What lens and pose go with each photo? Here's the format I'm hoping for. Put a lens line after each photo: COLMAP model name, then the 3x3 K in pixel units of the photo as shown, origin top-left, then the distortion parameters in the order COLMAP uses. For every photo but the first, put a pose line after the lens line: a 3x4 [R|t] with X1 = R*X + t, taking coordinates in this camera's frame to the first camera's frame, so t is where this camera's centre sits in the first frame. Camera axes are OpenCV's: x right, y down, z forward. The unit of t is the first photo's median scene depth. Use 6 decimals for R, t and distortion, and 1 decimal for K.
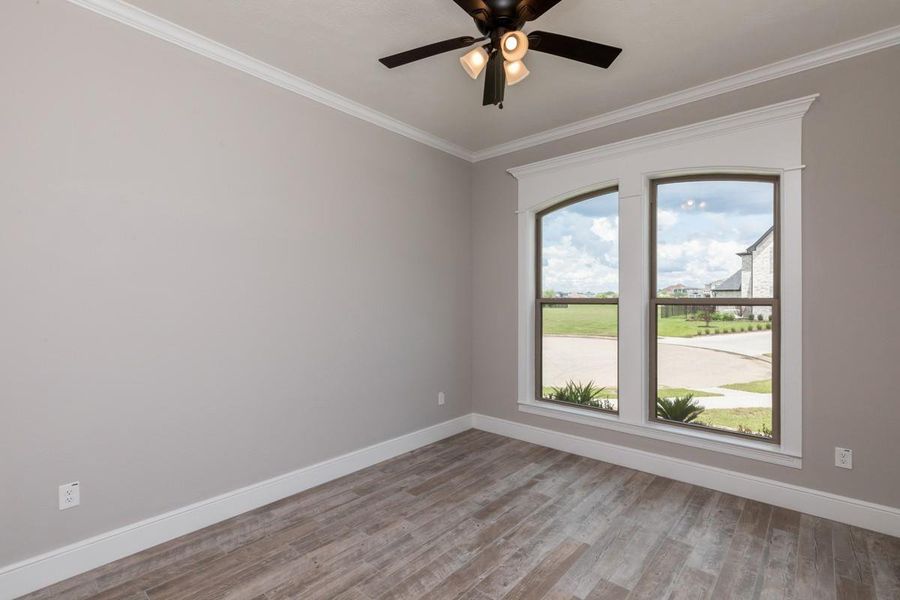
lens RADIAL K [[415.0, 0, 445.6], [0, 415.0, 297.3], [0, 0, 1]] dist [0.002649, 0.000725]
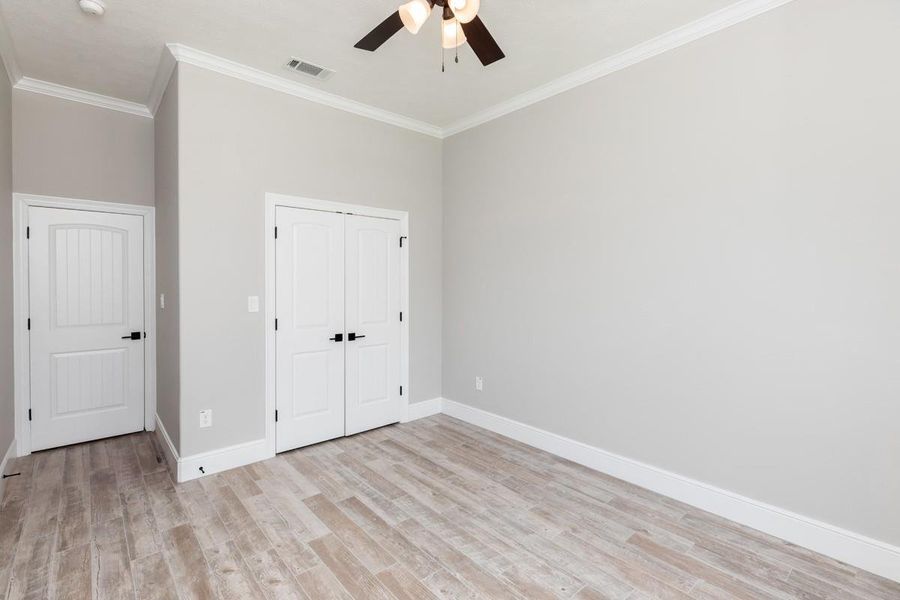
lens RADIAL K [[415.0, 0, 445.6], [0, 415.0, 297.3], [0, 0, 1]] dist [0.002649, 0.000725]
pose [[-0.116543, 0.042668, -0.992269, 0.832037], [0.002952, 0.999087, 0.042614, -0.005668], [0.993181, 0.002037, -0.116563, 0.889671]]
